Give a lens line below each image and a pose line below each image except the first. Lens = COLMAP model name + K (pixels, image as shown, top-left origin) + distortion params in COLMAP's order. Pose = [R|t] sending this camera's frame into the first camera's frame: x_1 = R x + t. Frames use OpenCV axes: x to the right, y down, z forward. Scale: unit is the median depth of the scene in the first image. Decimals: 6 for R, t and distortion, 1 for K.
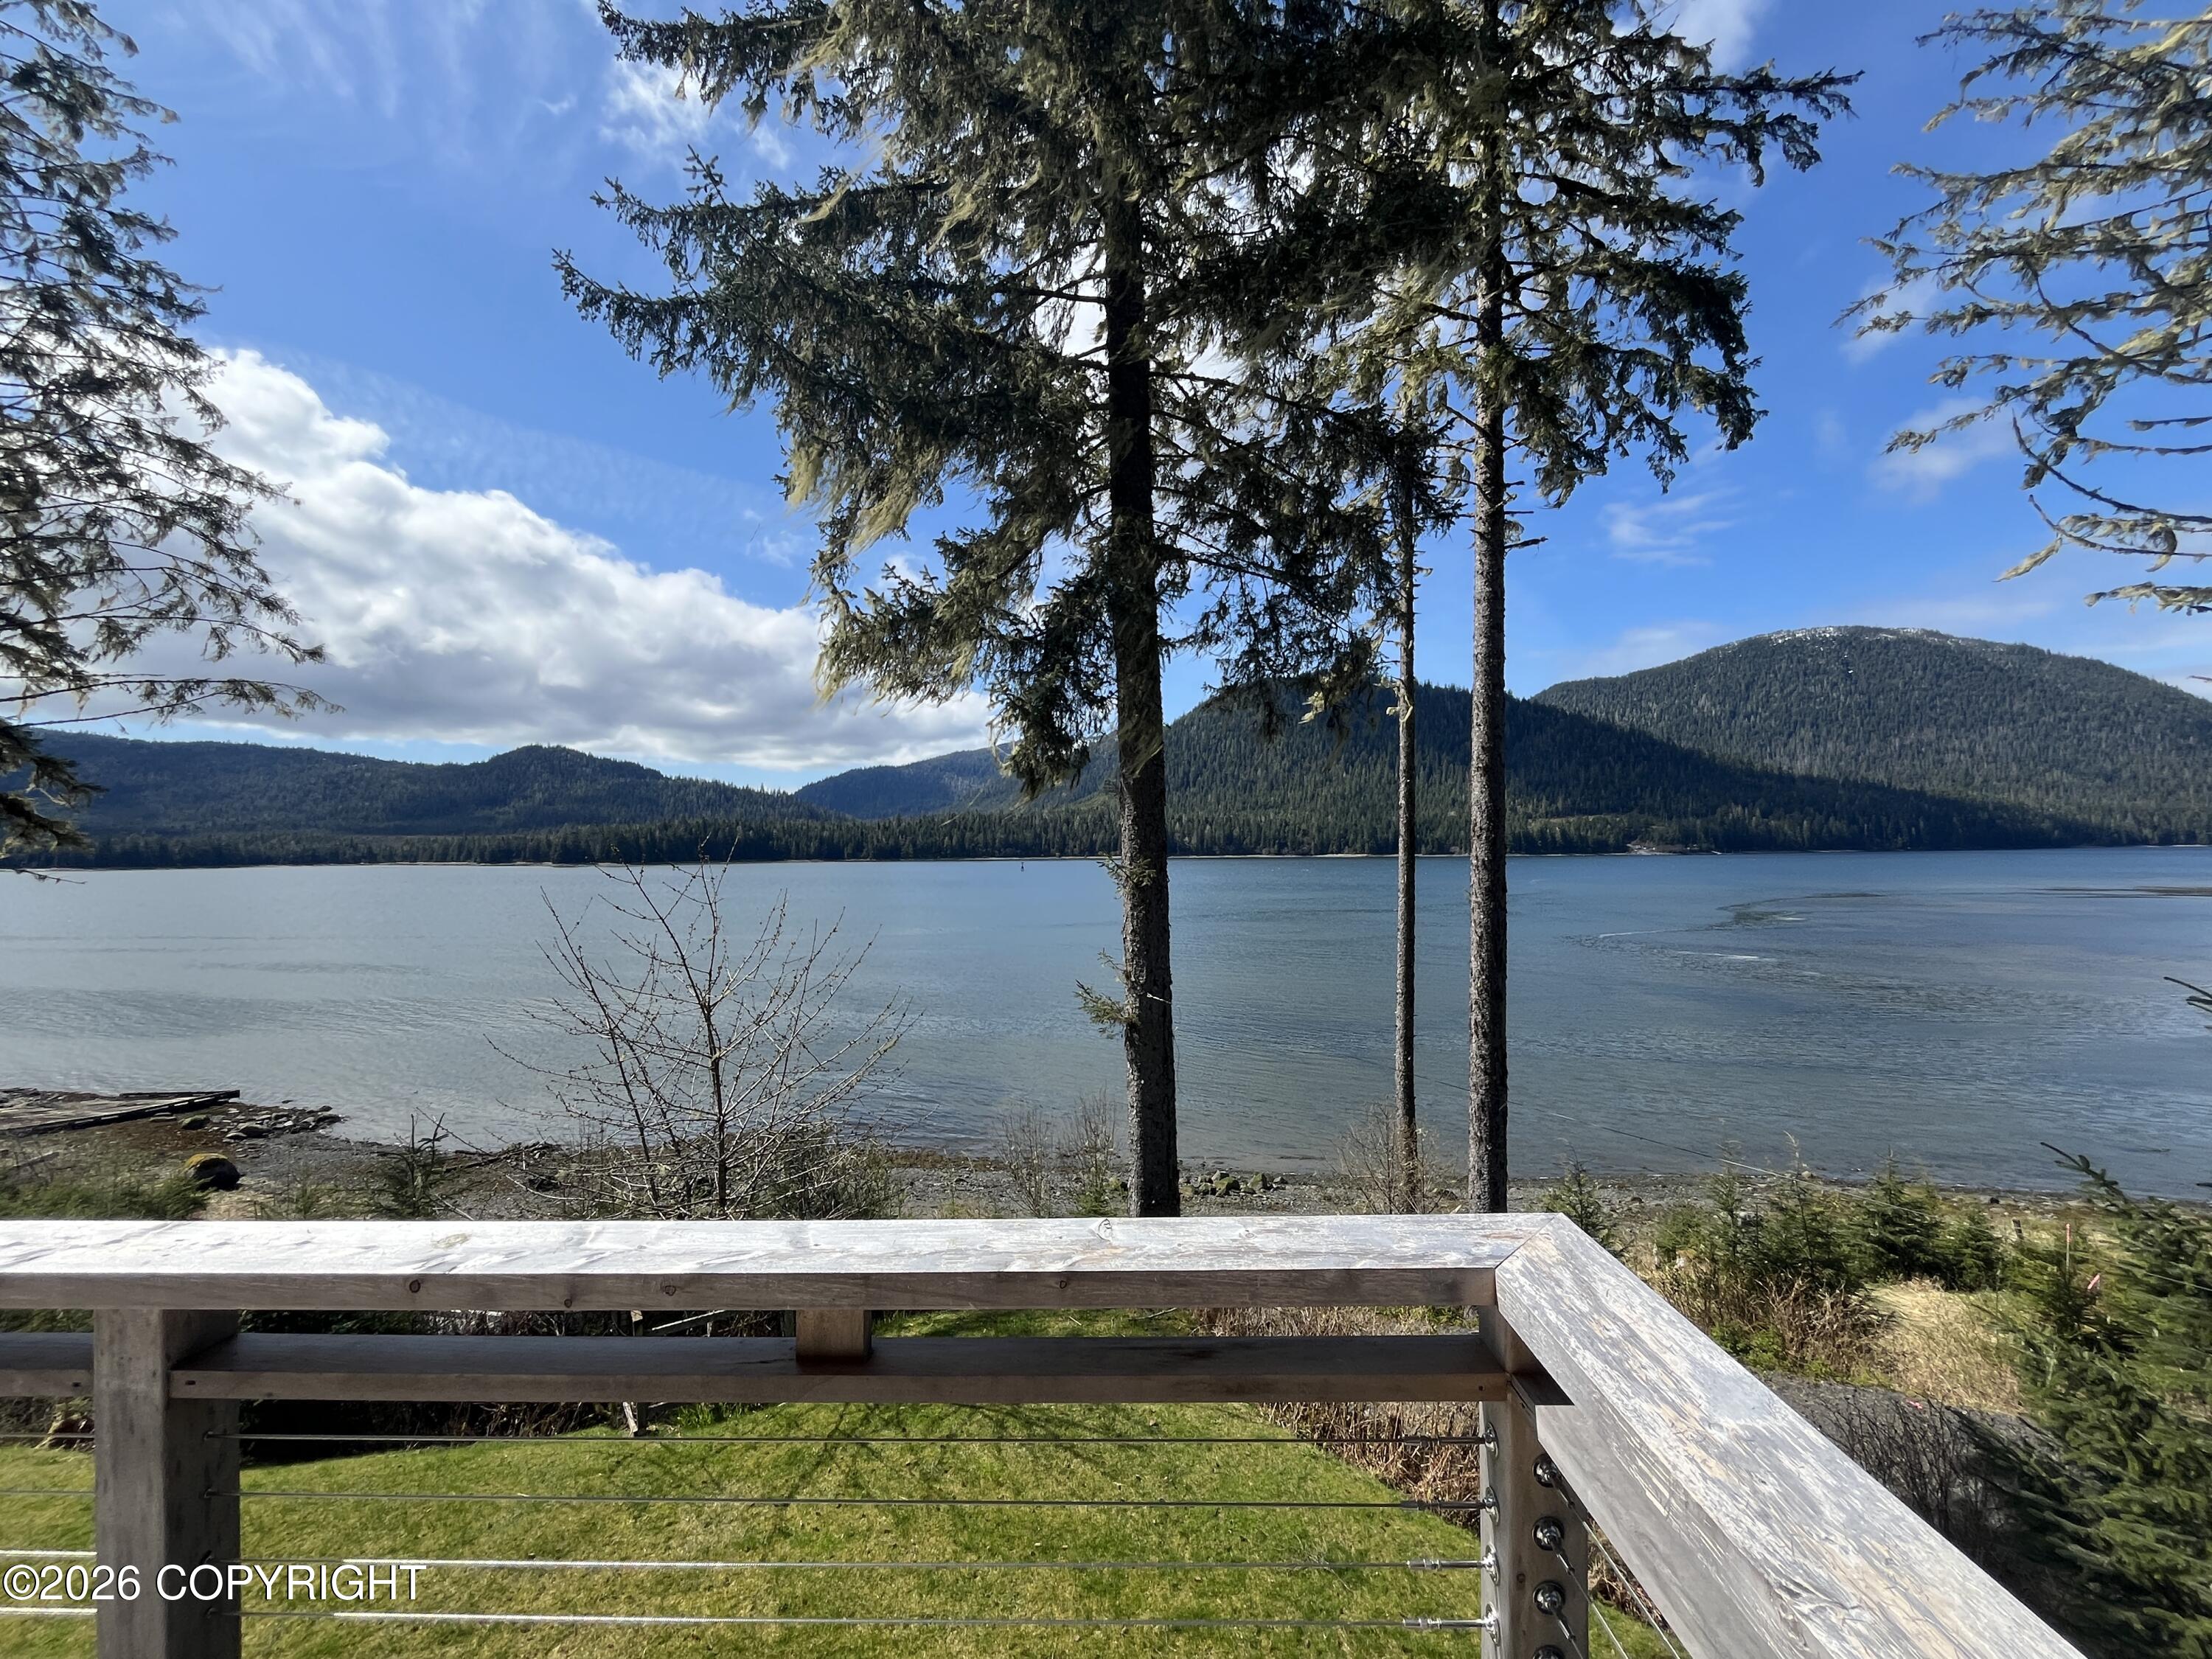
lens RADIAL K [[897.6, 0, 1108.5], [0, 897.6, 835.4], [0, 0, 1]] dist [-0.003272, -0.000863]
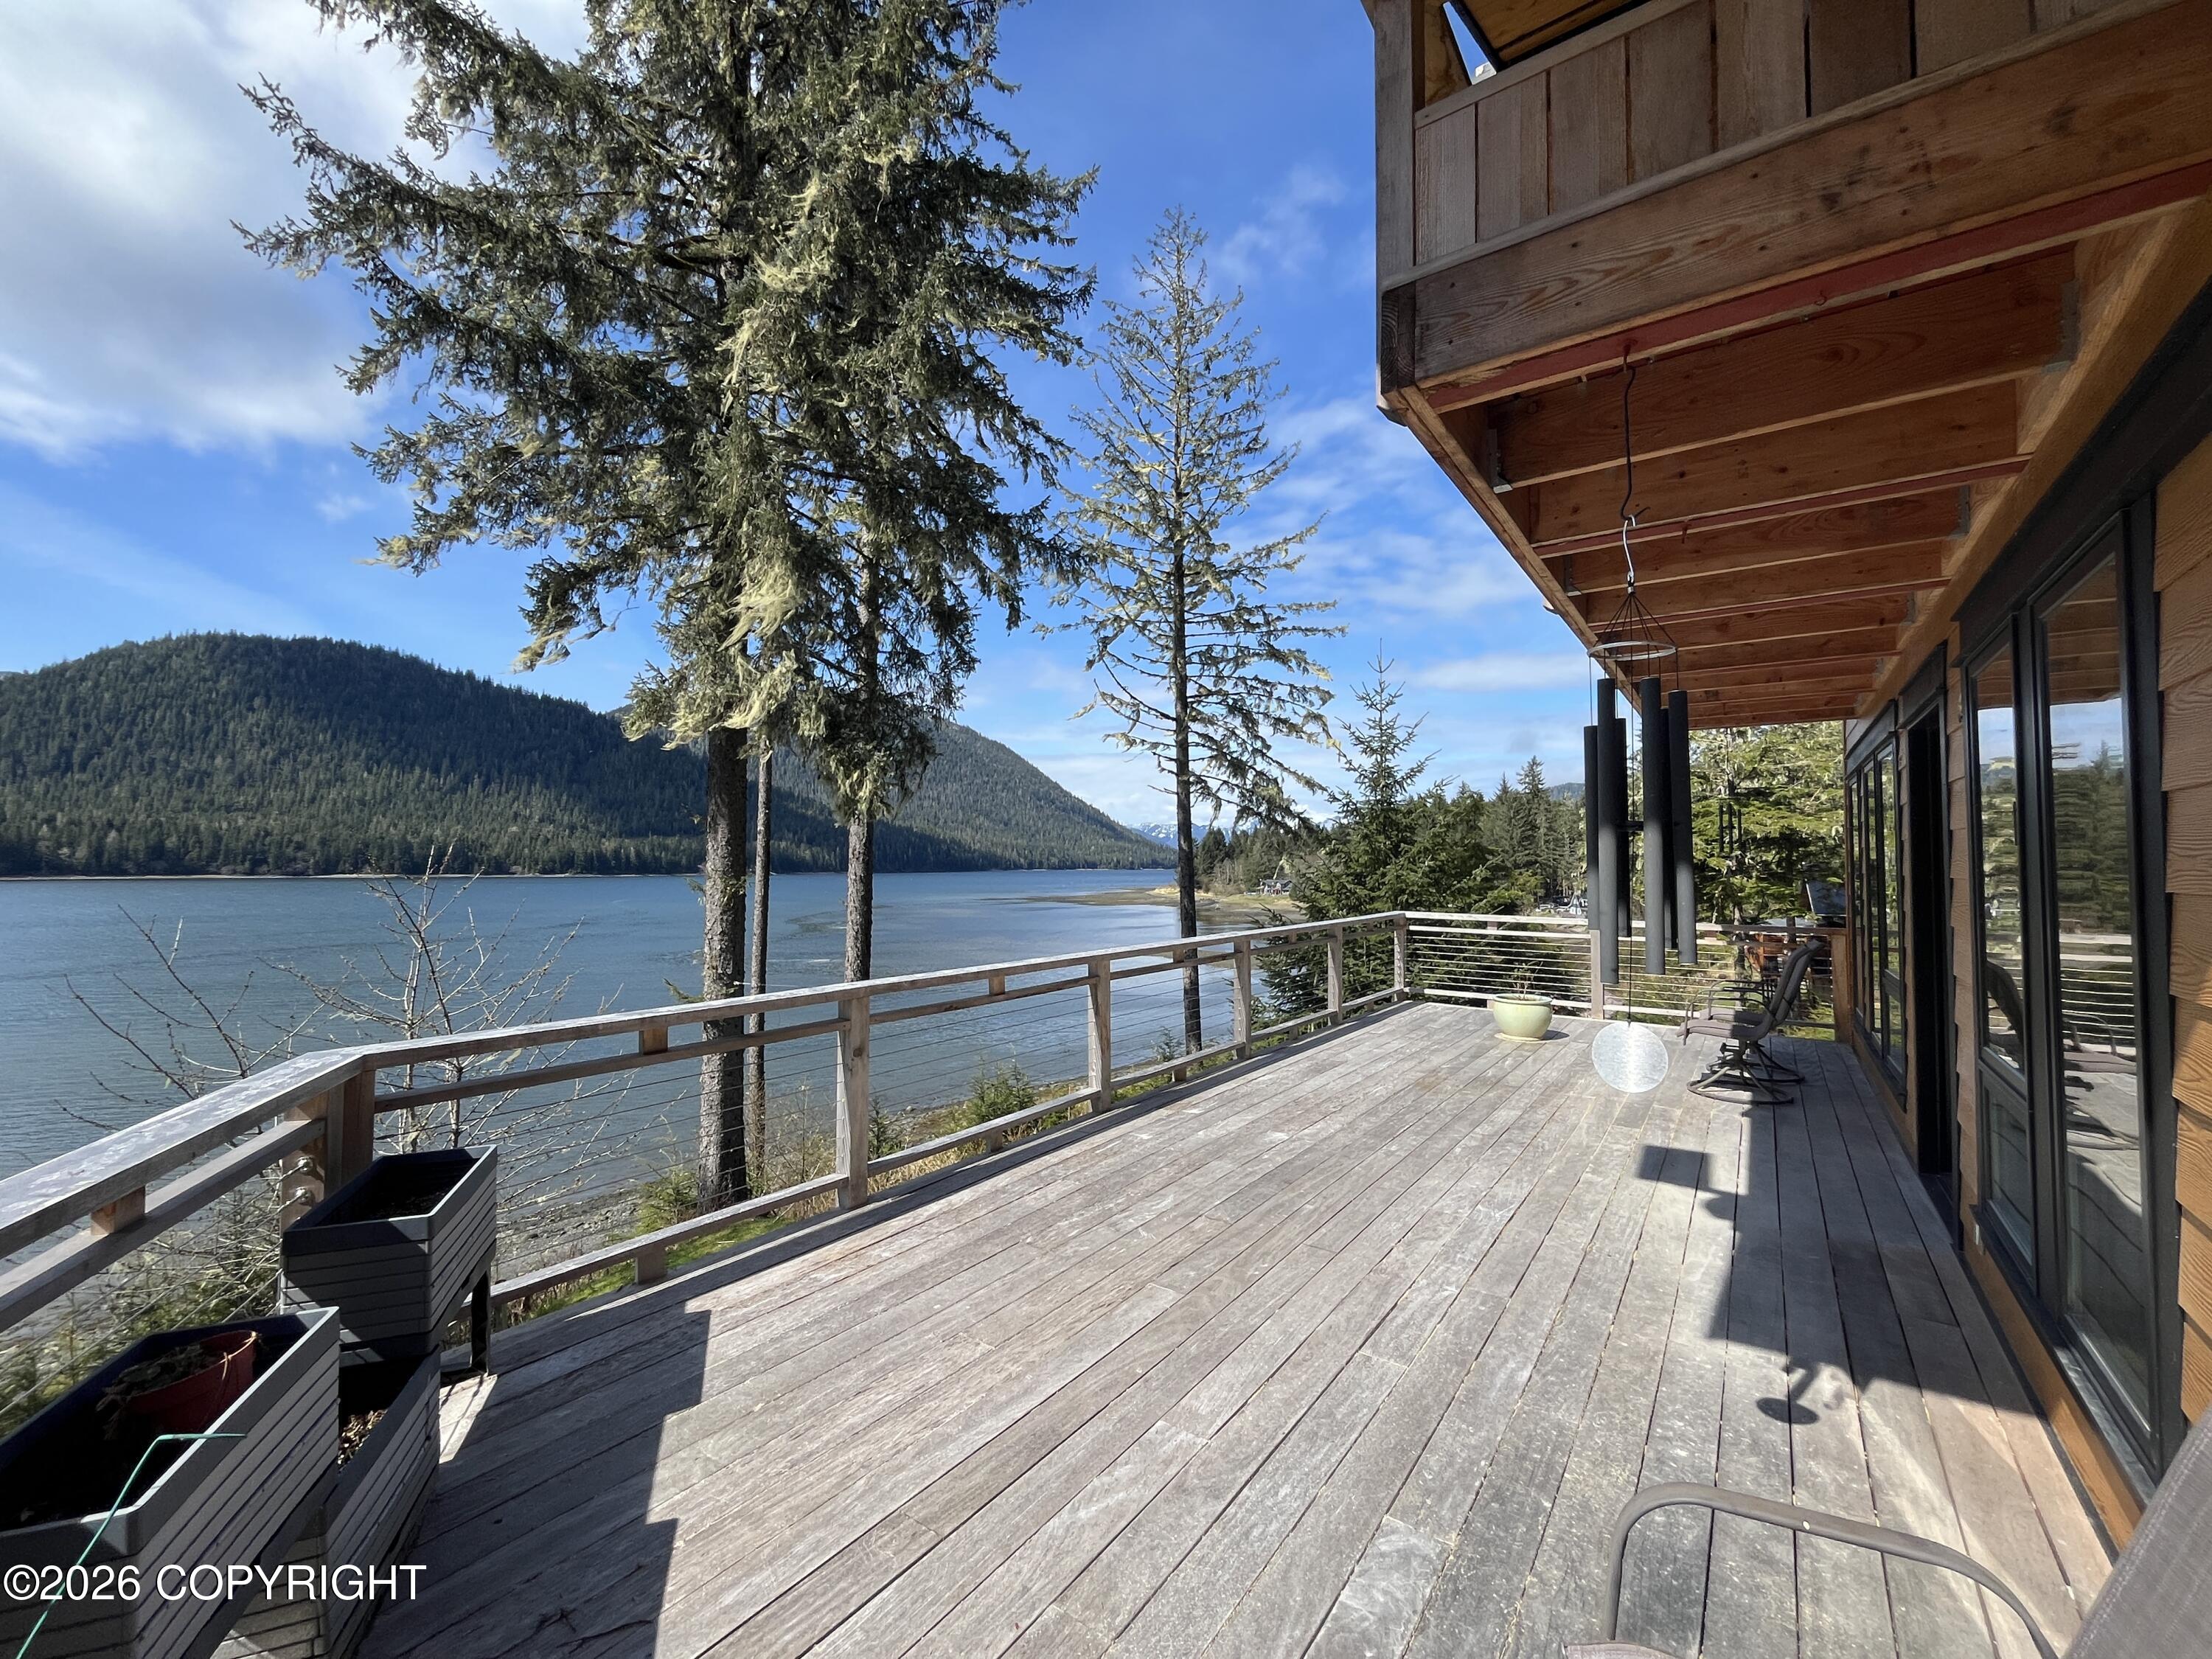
lens RADIAL K [[897.6, 0, 1108.5], [0, 897.6, 835.4], [0, 0, 1]] dist [-0.003272, -0.000863]
pose [[0.579885, 0.036771, 0.813868, -0.464911], [-0.018010, 0.999315, -0.032318, 0.002973], [-0.814499, 0.004083, 0.580150, -0.103759]]
